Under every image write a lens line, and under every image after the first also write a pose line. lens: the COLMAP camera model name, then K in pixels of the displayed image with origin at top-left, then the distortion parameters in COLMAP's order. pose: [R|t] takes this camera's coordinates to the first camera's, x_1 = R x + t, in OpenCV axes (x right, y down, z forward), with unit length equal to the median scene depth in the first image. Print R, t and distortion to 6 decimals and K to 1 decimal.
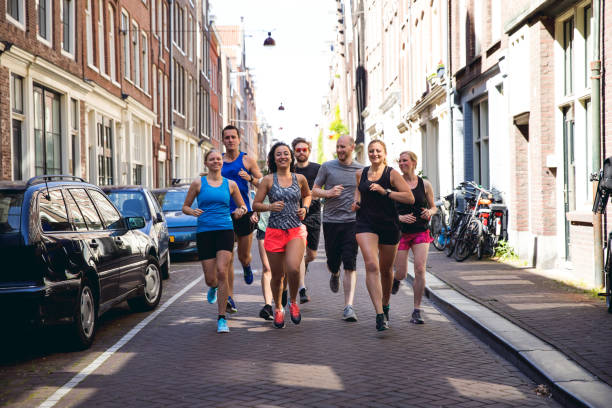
lens RADIAL K [[1051.1, 0, 311.3], [0, 1051.1, 202.1], [0, 0, 1]] dist [0.186036, 0.052442]
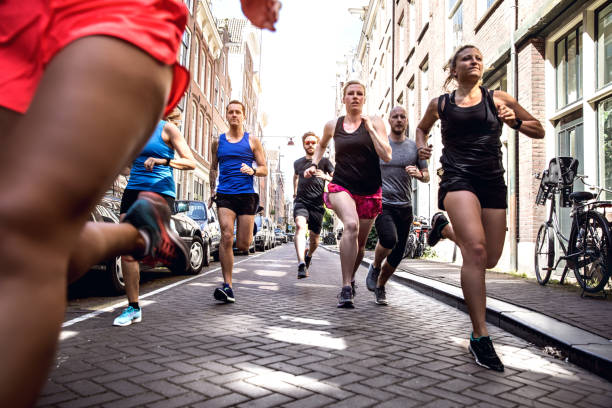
lens RADIAL K [[496.6, 0, 306.0], [0, 496.6, 204.0], [0, 0, 1]] dist [-0.007103, 0.001154]
pose [[0.999074, 0.042004, -0.009291, -0.000731], [-0.042602, 0.996042, -0.078014, 0.030215], [0.005977, 0.078337, 0.996909, 0.188262]]
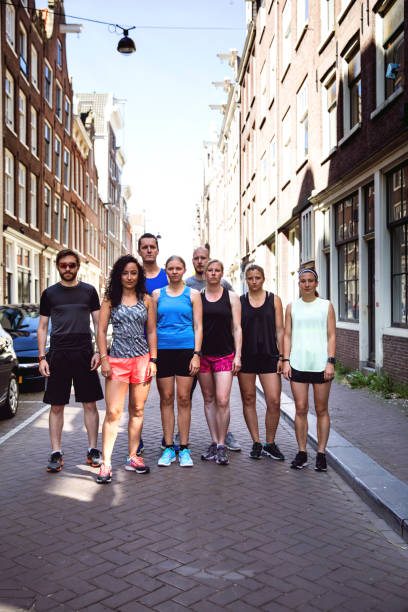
lens RADIAL K [[660.7, 0, 204.0], [0, 660.7, 306.0], [0, 0, 1]] dist [0.030921, 0.038335]
pose [[0.999505, 0.012026, 0.029088, 0.017076], [-0.011639, 0.999842, -0.013427, -0.001489], [-0.029245, 0.013082, 0.999487, -0.388324]]
